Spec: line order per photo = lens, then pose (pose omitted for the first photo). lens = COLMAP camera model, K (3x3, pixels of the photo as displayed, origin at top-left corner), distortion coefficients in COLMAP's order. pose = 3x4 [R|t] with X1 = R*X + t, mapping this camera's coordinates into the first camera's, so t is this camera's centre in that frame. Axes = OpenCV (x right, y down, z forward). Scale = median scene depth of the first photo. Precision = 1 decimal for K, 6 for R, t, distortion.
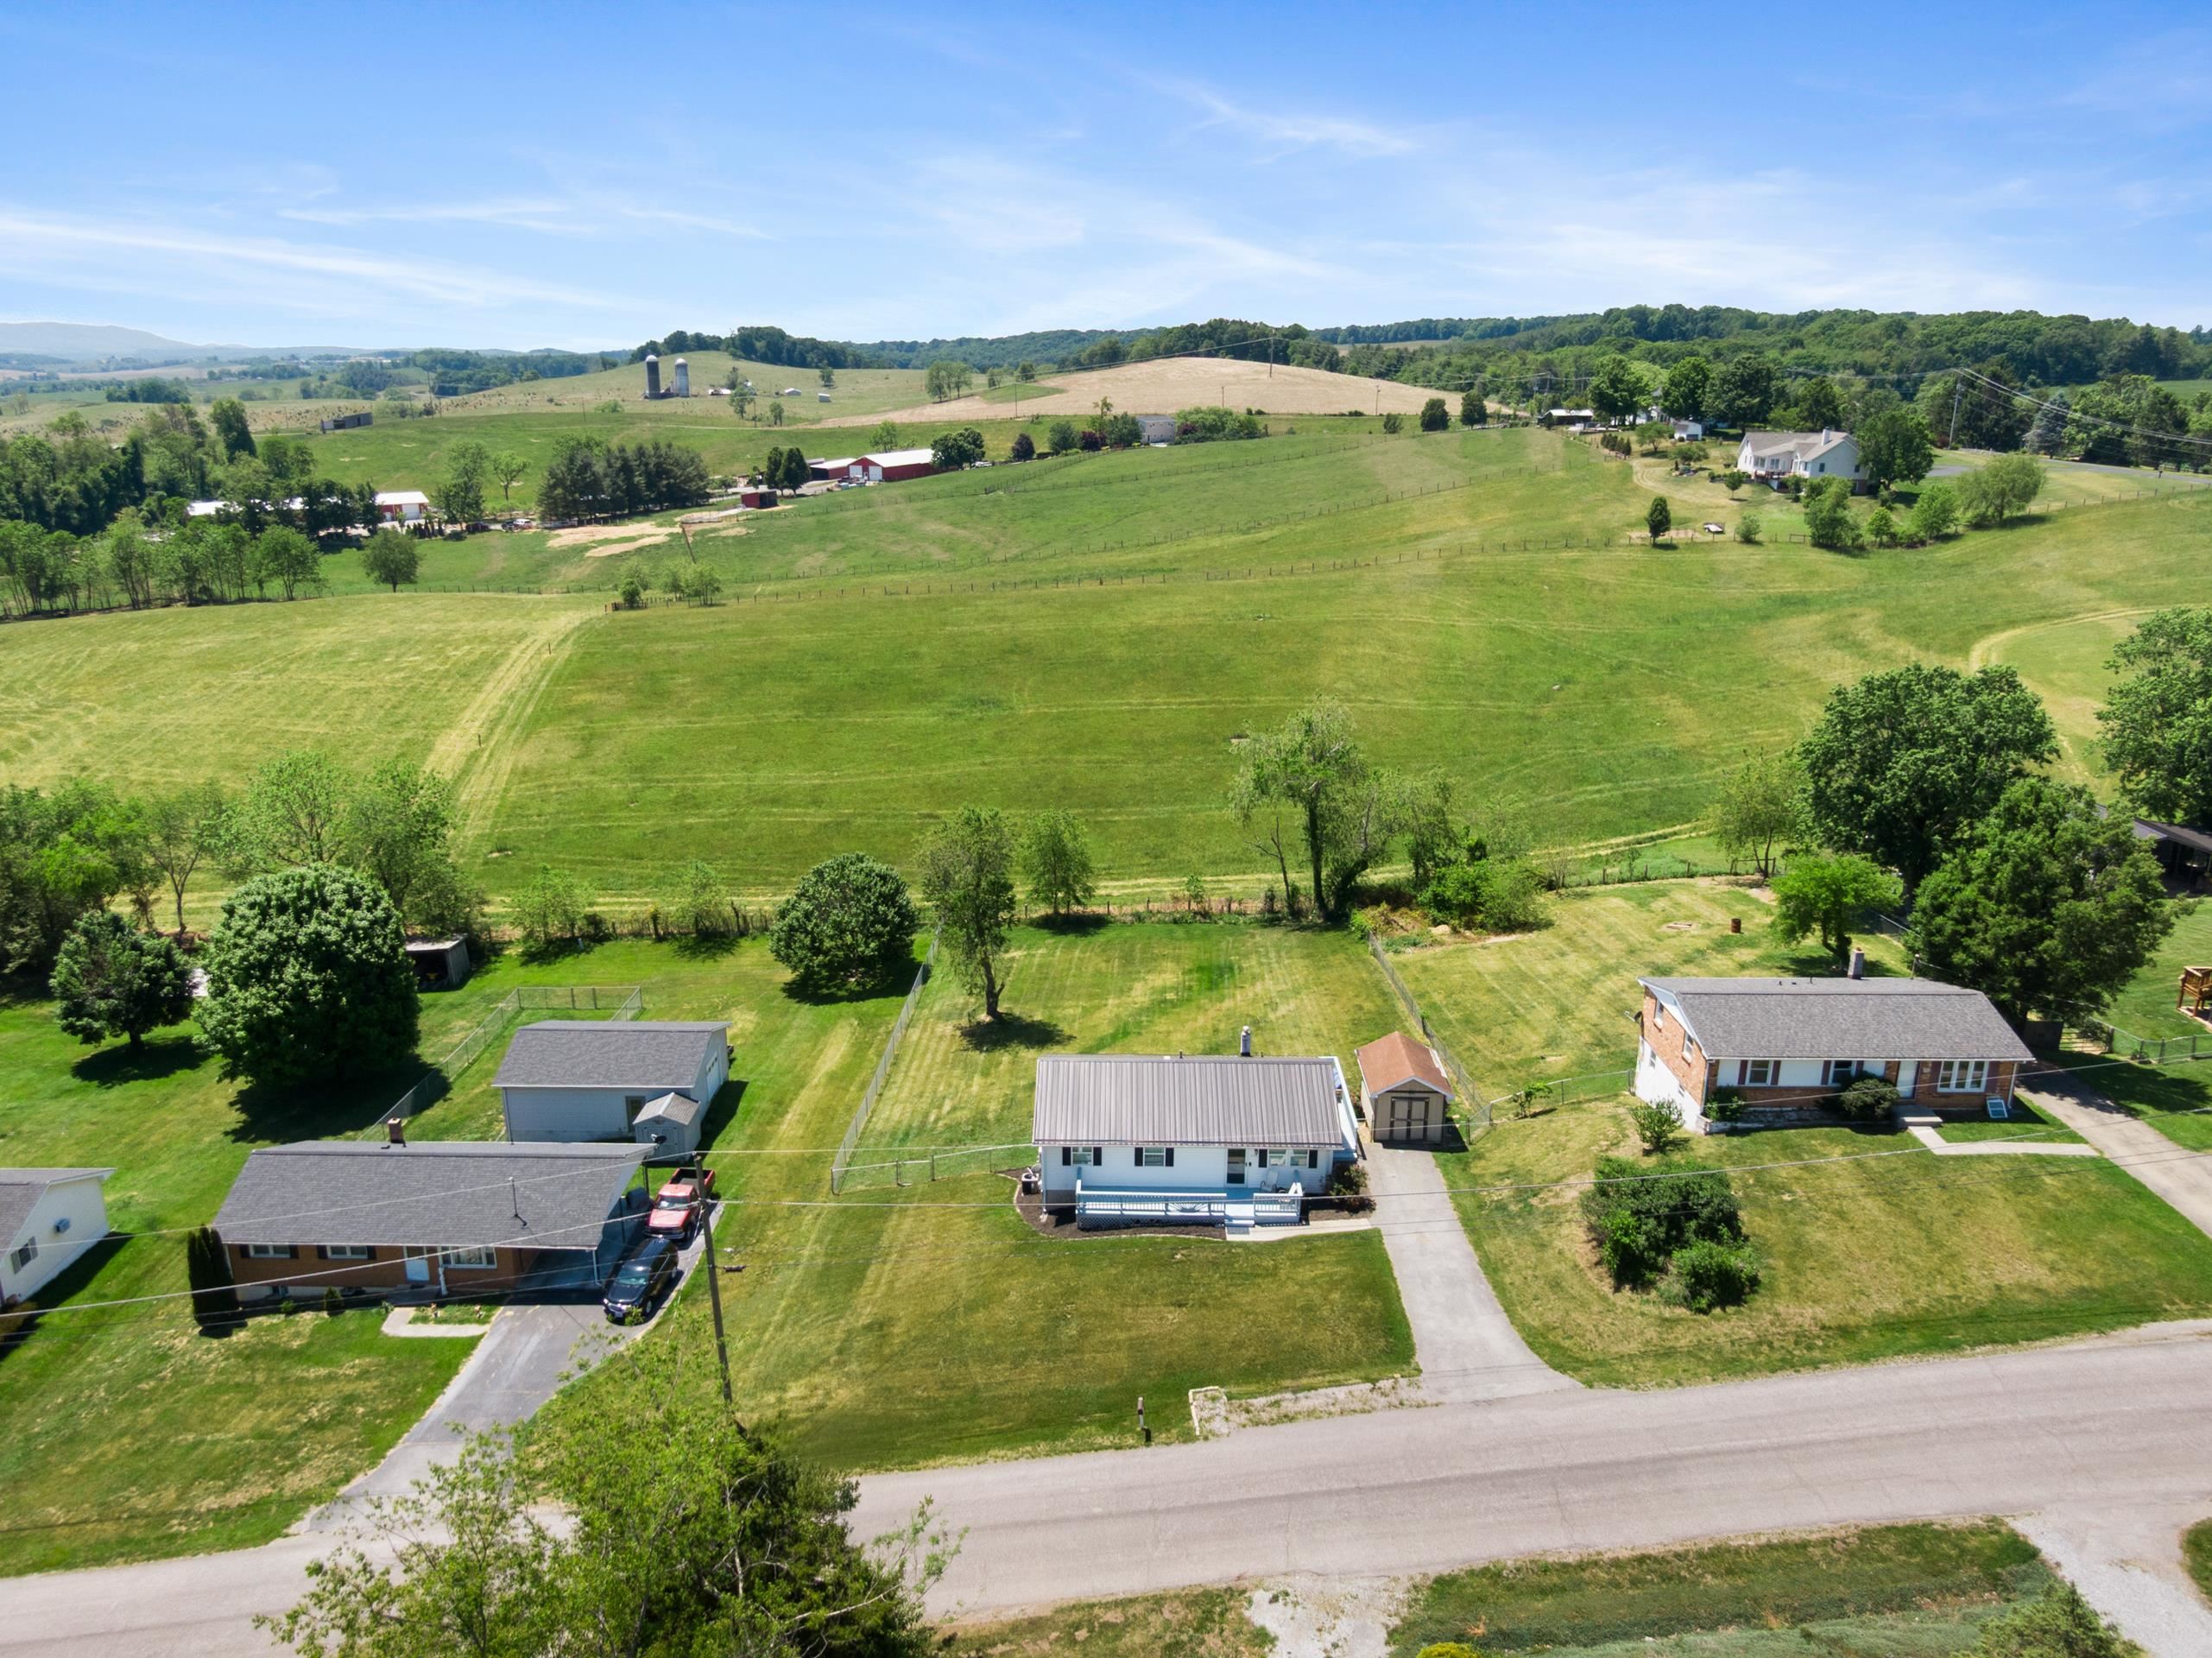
lens RADIAL K [[1584.3, 0, 1102.6], [0, 1584.3, 840.2], [0, 0, 1]] dist [0.053976, -0.082737]
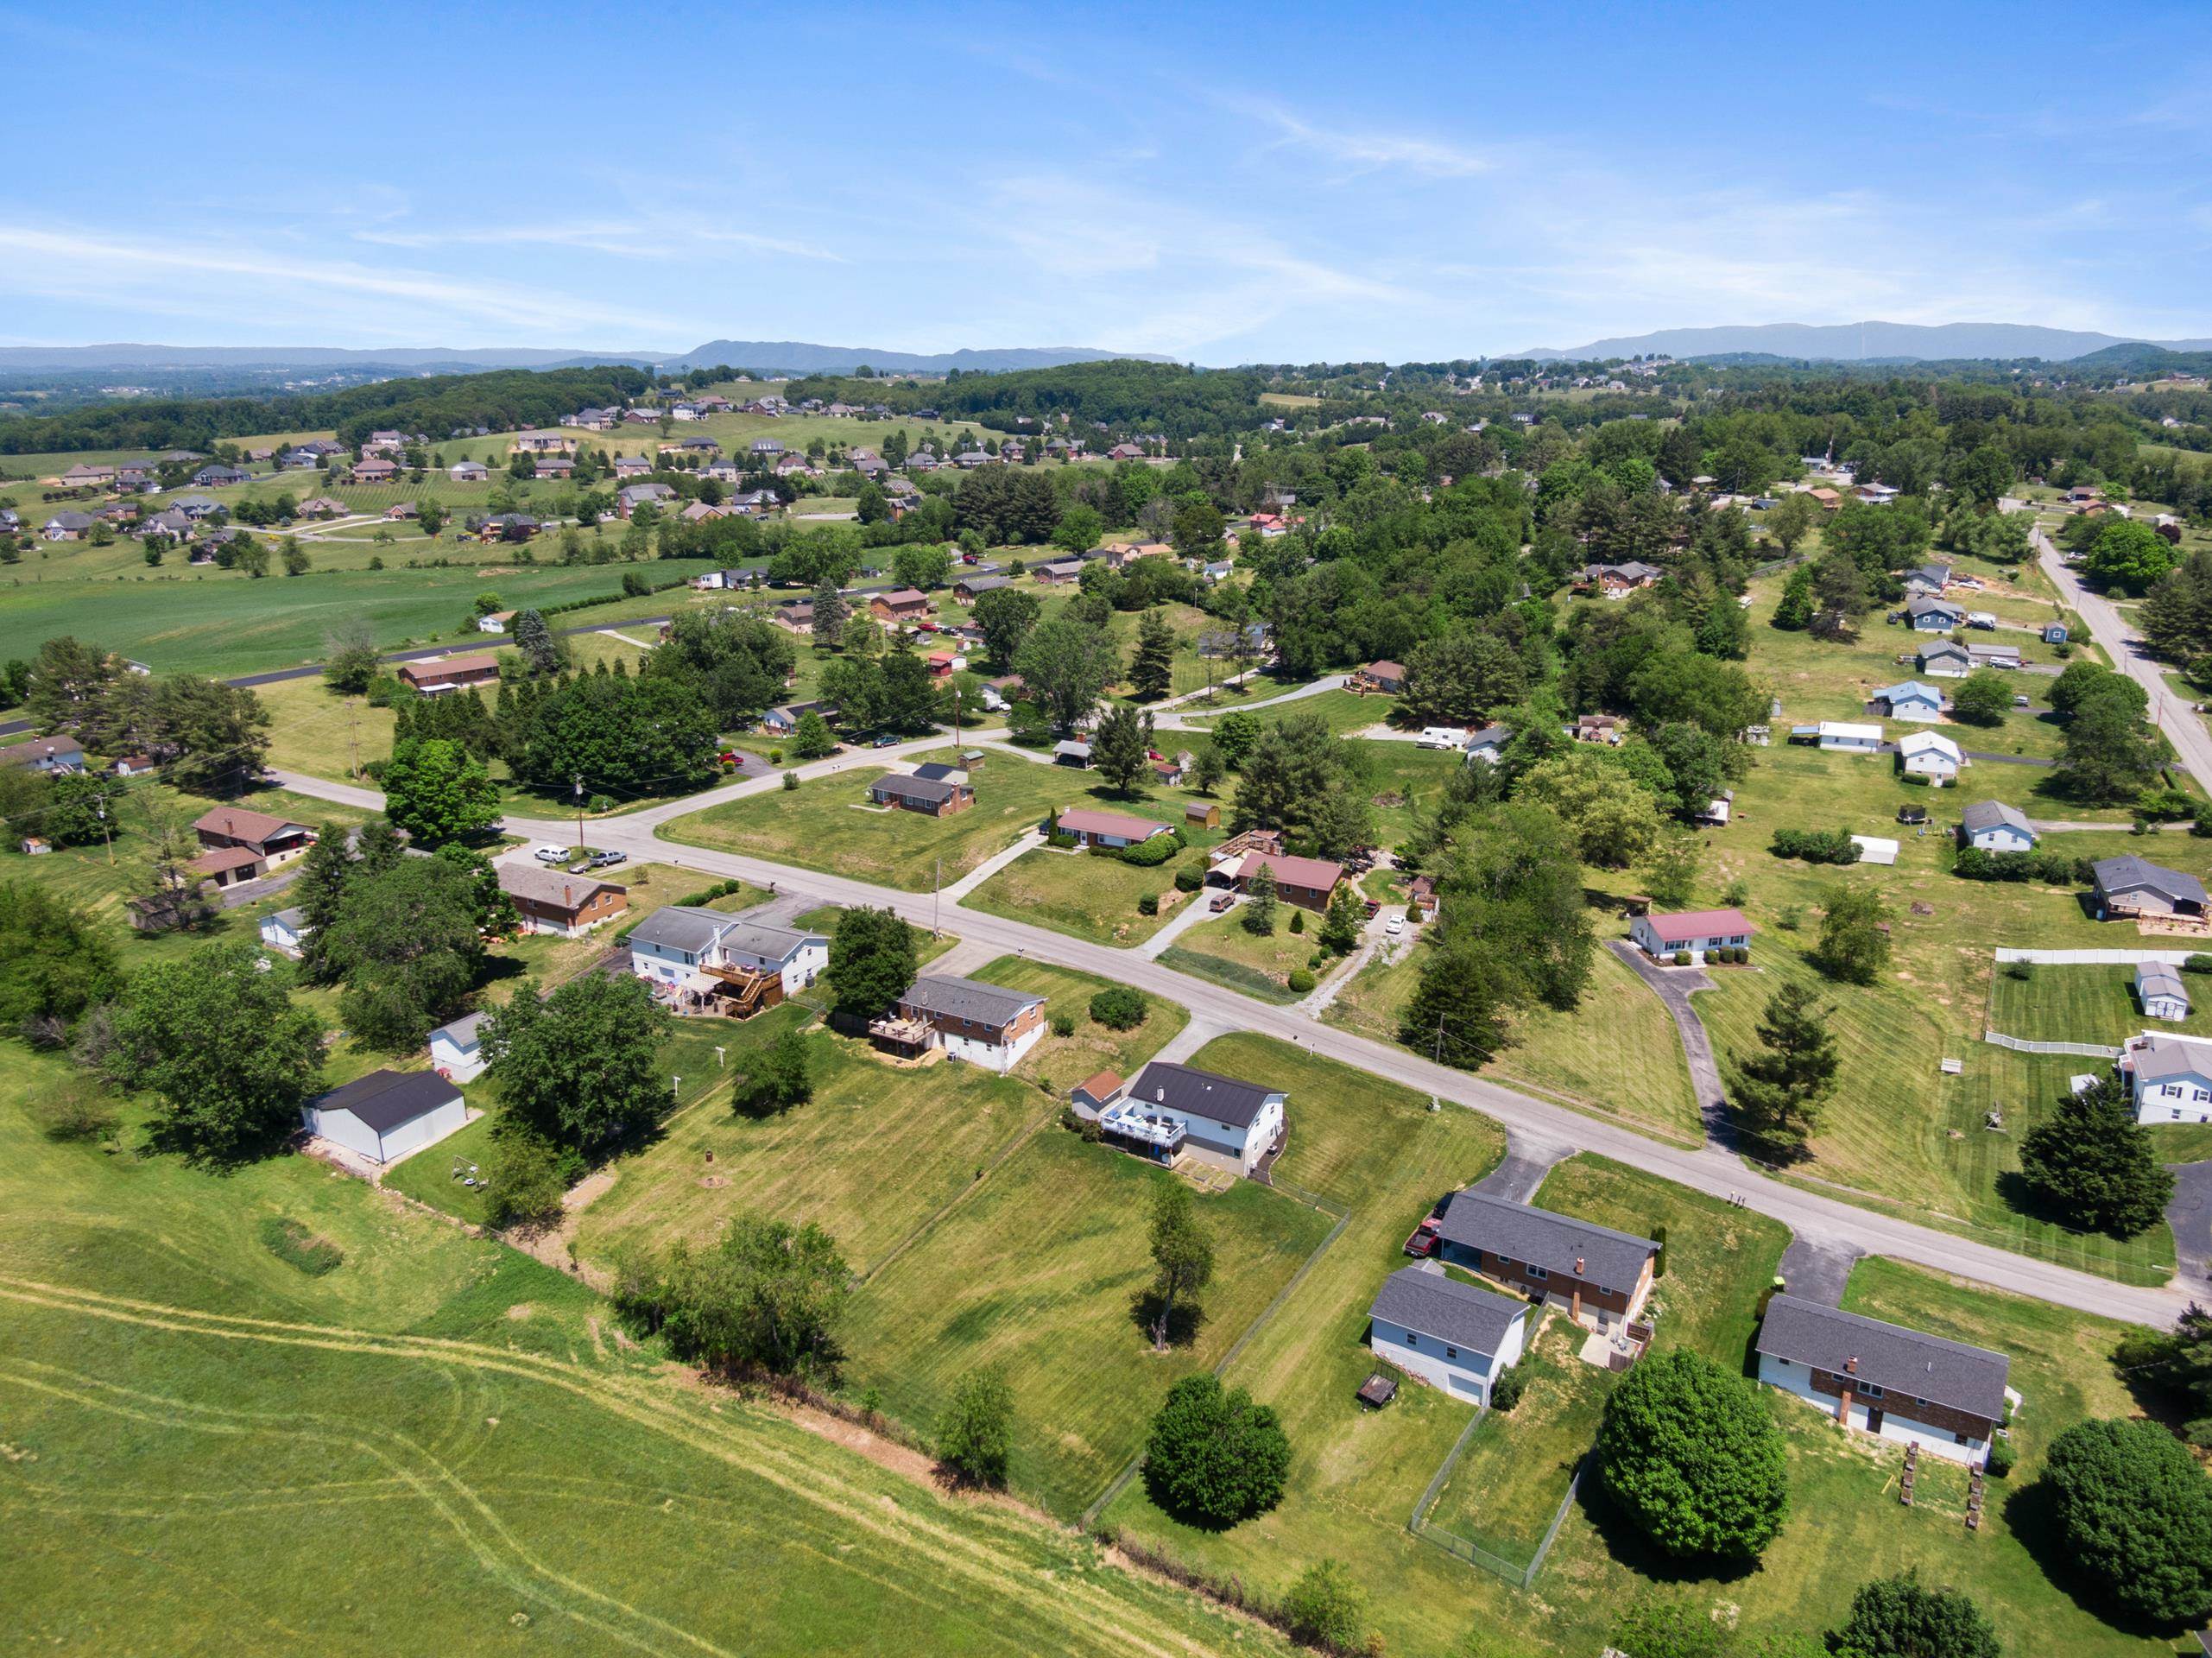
lens RADIAL K [[1584.3, 0, 1102.6], [0, 1584.3, 840.2], [0, 0, 1]] dist [0.053976, -0.082737]
pose [[-0.850162, -0.154197, 0.503435, -0.669292], [0.152877, 0.842671, 0.516269, -0.984830], [-0.503838, 0.515876, -0.692834, 1.851272]]
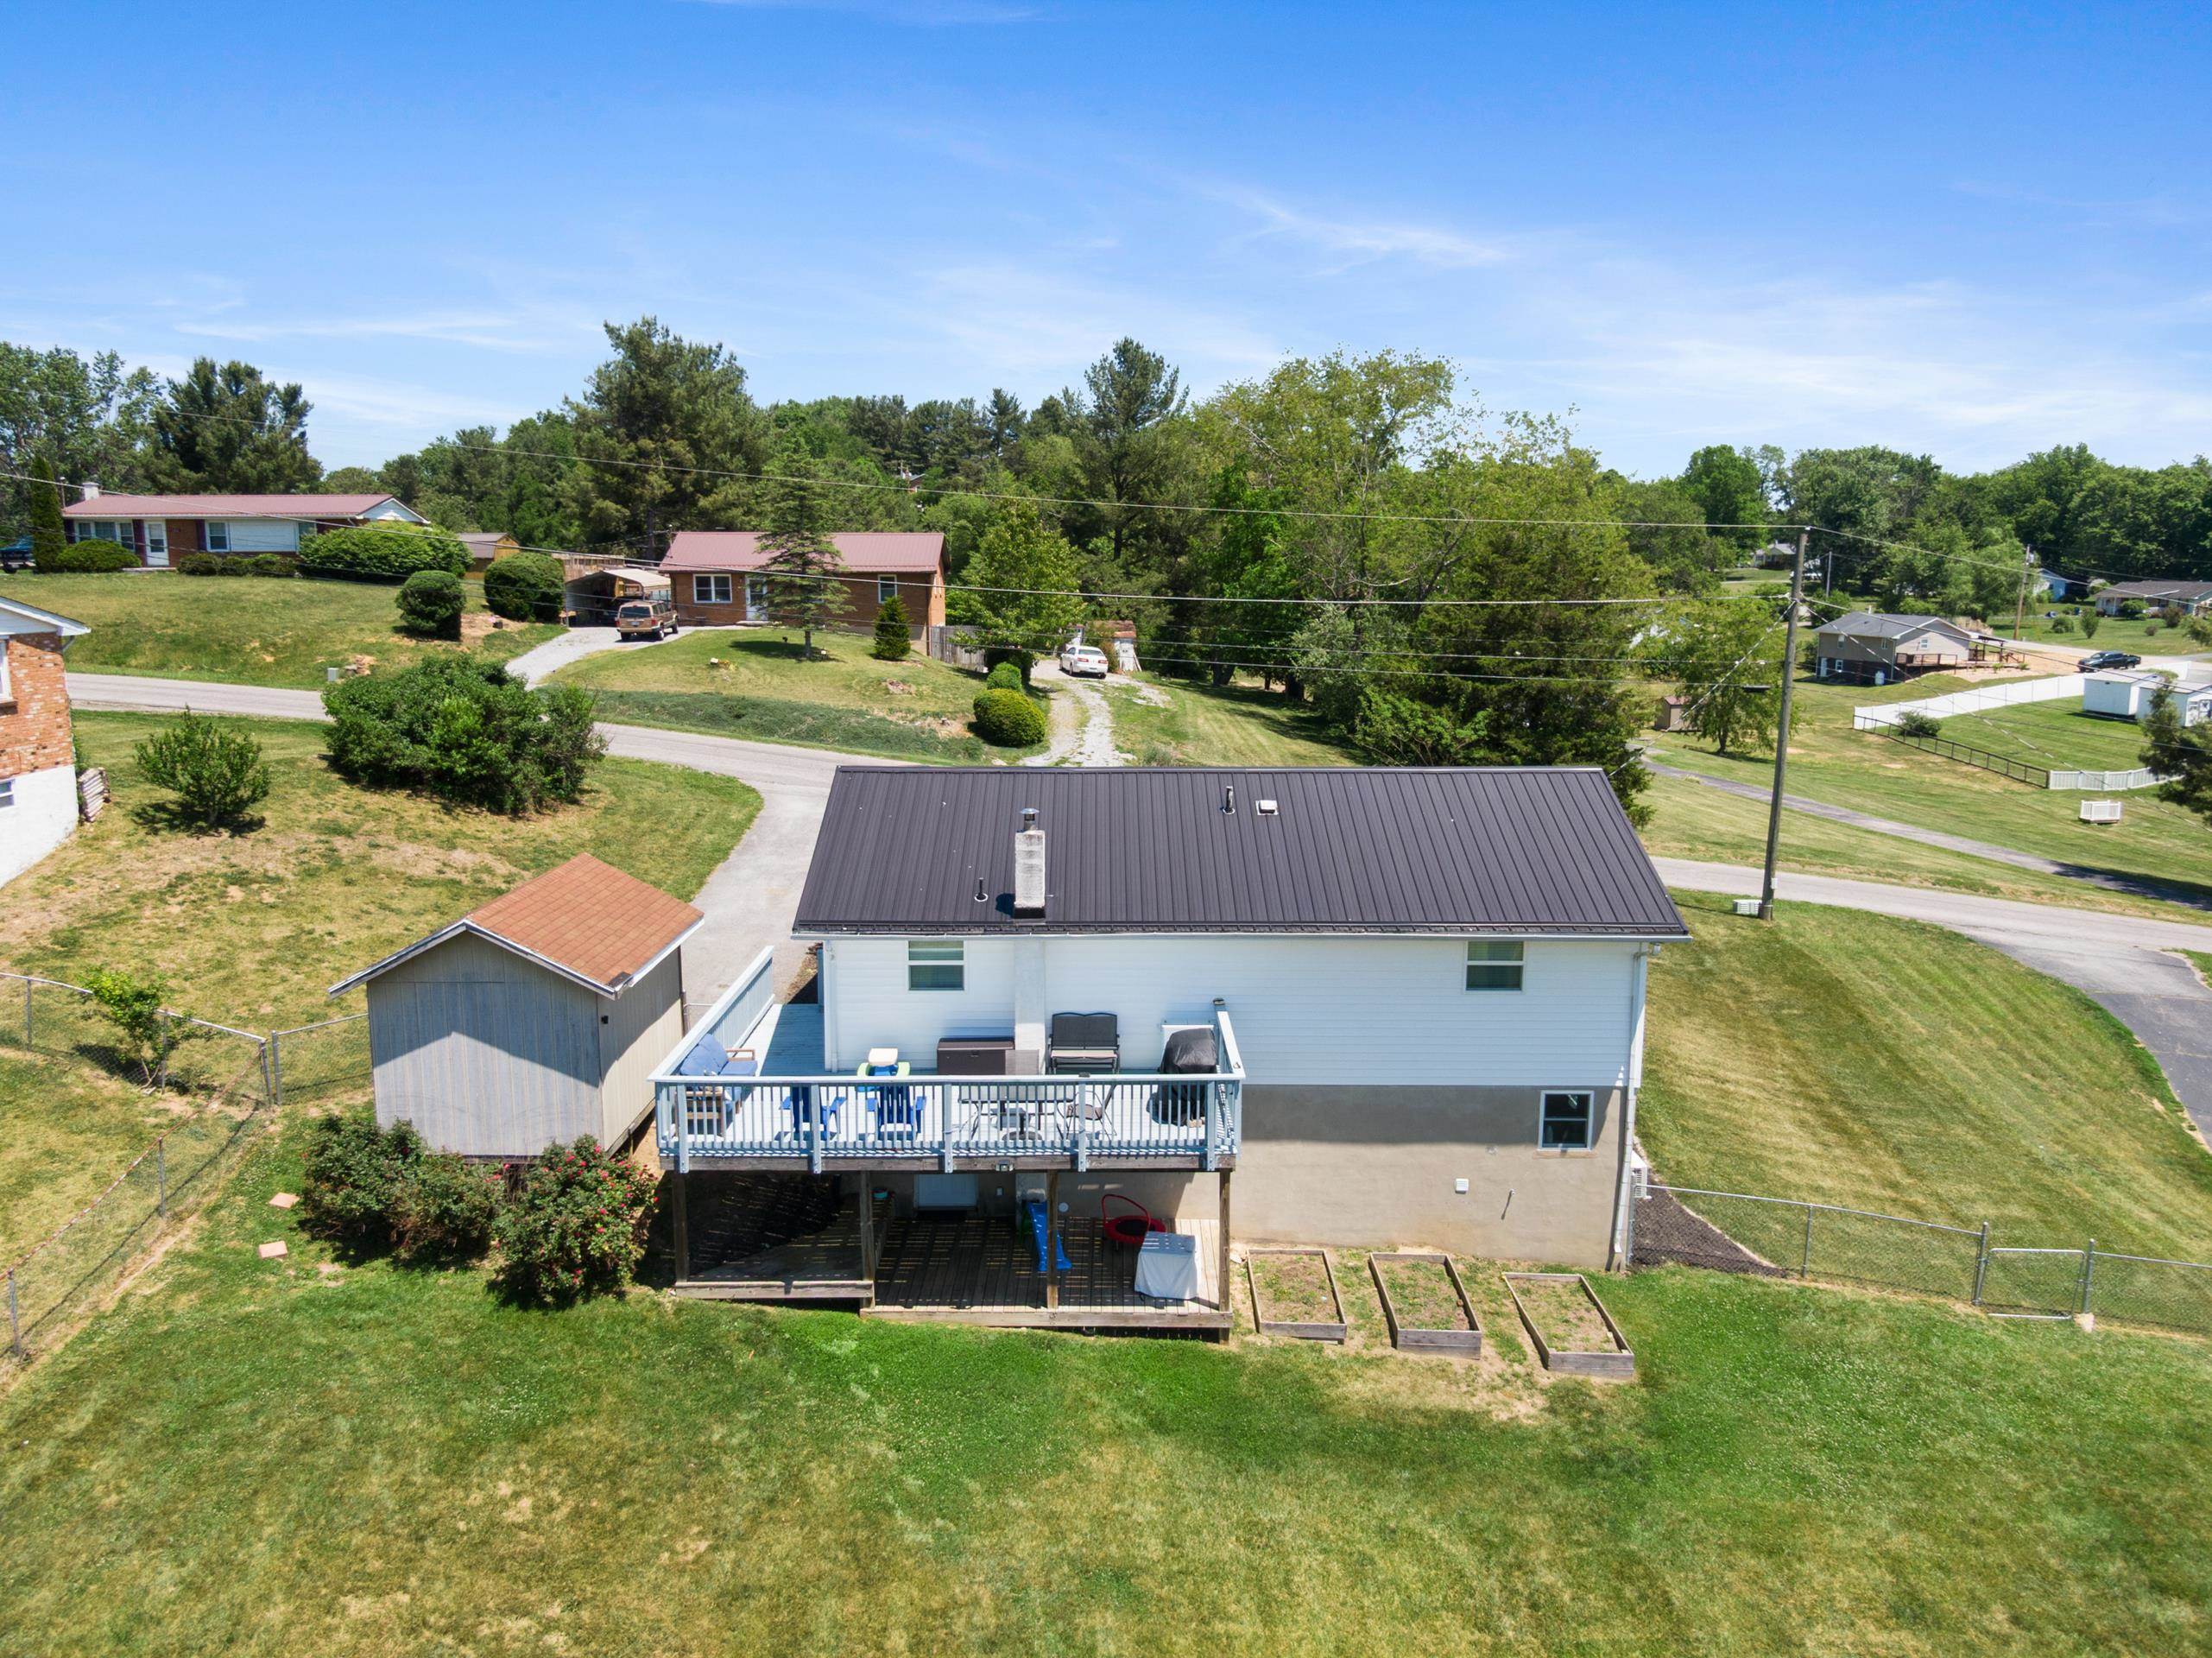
lens RADIAL K [[1584.3, 0, 1102.6], [0, 1584.3, 840.2], [0, 0, 1]] dist [0.053976, -0.082737]
pose [[-0.999931, -0.002622, -0.011437, 0.063728], [-0.007484, 0.893222, 0.449553, -0.014613], [0.009037, 0.449608, -0.893180, 1.035872]]
